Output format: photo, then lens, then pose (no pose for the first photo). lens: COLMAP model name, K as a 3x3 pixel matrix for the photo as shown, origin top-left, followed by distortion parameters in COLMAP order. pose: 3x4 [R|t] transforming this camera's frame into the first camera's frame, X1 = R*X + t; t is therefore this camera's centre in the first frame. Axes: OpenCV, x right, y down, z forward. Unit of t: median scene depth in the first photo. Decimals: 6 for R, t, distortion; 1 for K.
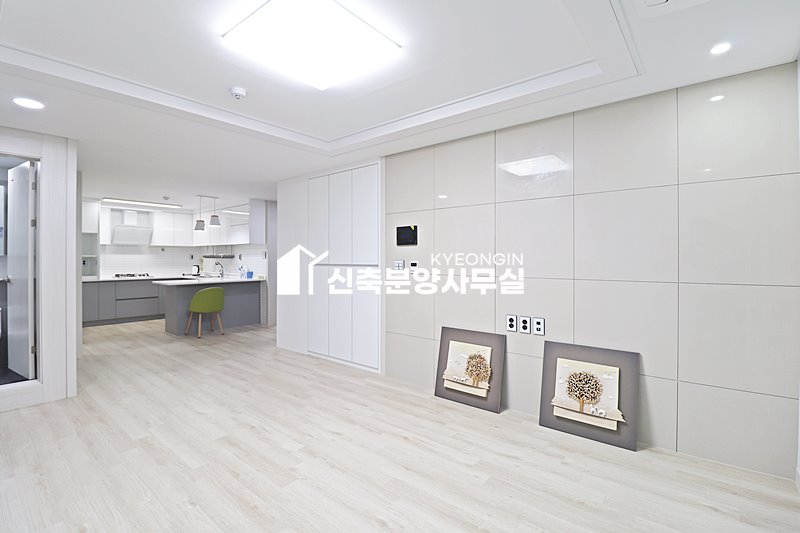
lens RADIAL K [[369.3, 0, 399.7], [0, 369.3, 259.6], [0, 0, 1]] dist [-0.001490, -0.012887]
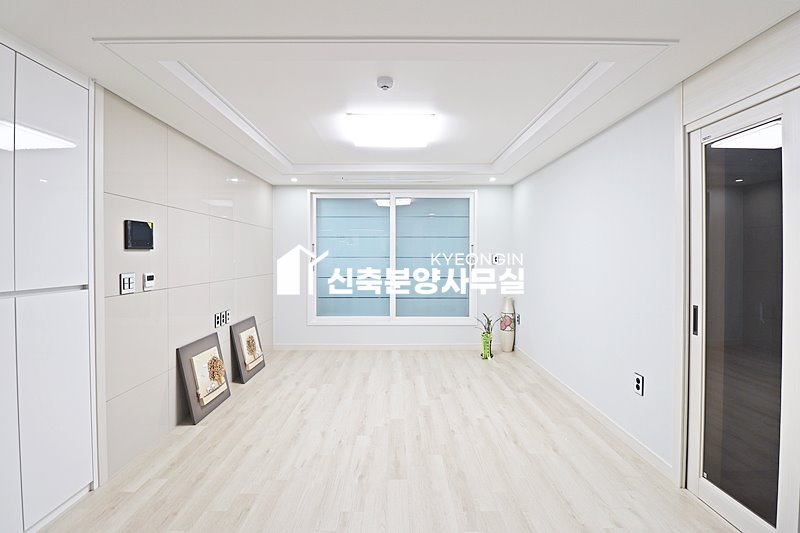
lens RADIAL K [[369.3, 0, 399.7], [0, 369.3, 259.6], [0, 0, 1]] dist [-0.001490, -0.012887]
pose [[-0.645662, -0.005982, 0.763600, -0.935052], [0.004221, 0.999926, 0.011403, -0.031476], [-0.763612, 0.010586, -0.645589, 1.268479]]
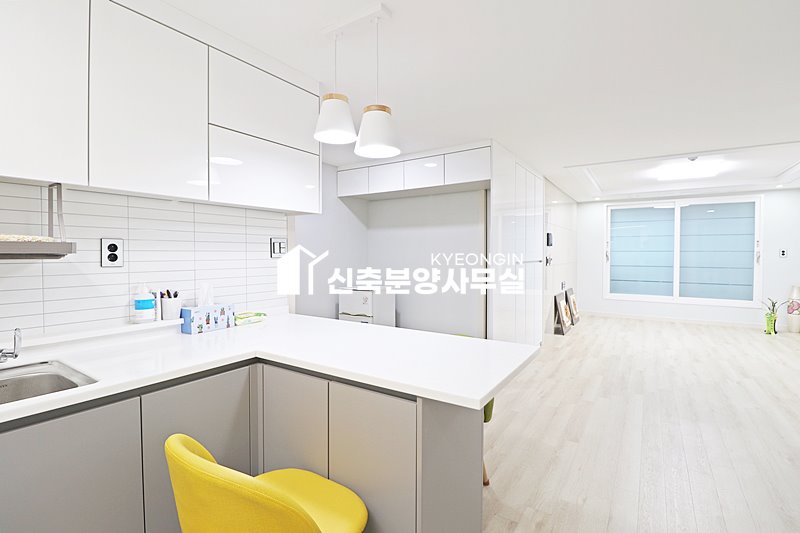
lens RADIAL K [[375.8, 0, 403.2], [0, 375.8, 259.1], [0, 0, 1]] dist [0.002002, -0.013872]
pose [[-0.116098, -0.014295, 0.993135, -1.645355], [0.002434, 0.999889, 0.014677, -0.013528], [-0.993235, 0.004121, -0.116050, 2.071512]]
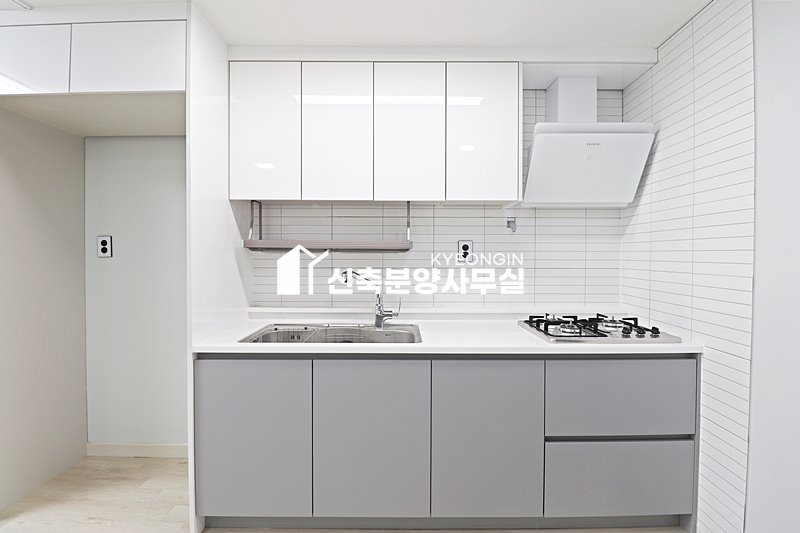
lens RADIAL K [[375.8, 0, 403.2], [0, 375.8, 259.1], [0, 0, 1]] dist [0.002002, -0.013872]
pose [[0.772205, -0.003441, 0.635365, -1.580714], [0.000716, 0.999989, 0.004546, -0.001852], [-0.635374, -0.003056, 0.772199, 1.924288]]
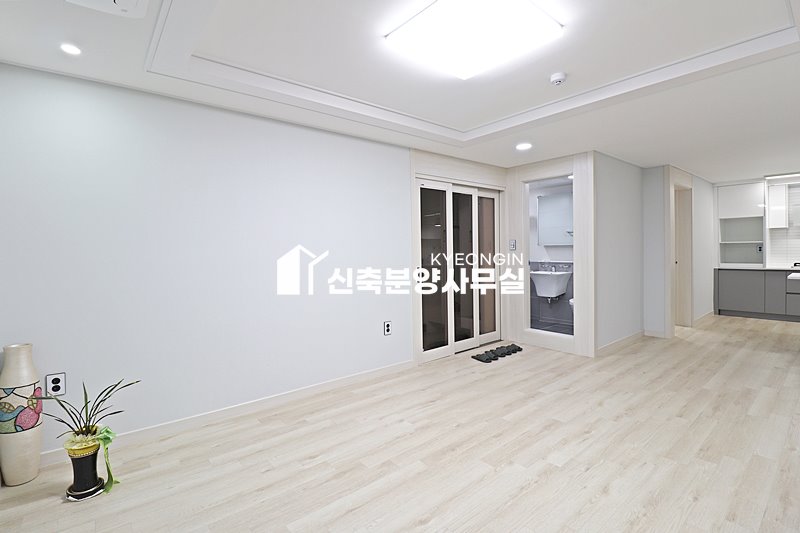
lens RADIAL K [[375.7, 0, 399.5], [0, 375.7, 256.5], [0, 0, 1]] dist [-0.001118, -0.013912]
pose [[-0.185516, 0.020062, -0.982436, 0.513939], [0.012209, 0.999761, 0.018111, -0.002530], [0.982565, -0.008634, -0.185717, 0.626228]]
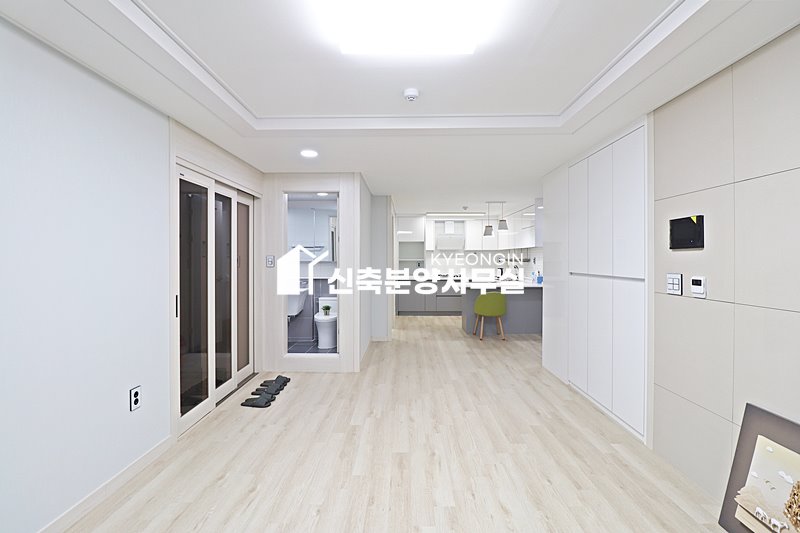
lens RADIAL K [[369.3, 0, 399.7], [0, 369.3, 259.6], [0, 0, 1]] dist [-0.001490, -0.012887]
pose [[0.626203, 0.002092, -0.779658, 0.228355], [-0.001404, 0.999998, 0.001556, -0.026129], [0.779659, 0.000120, 0.626204, 0.315303]]
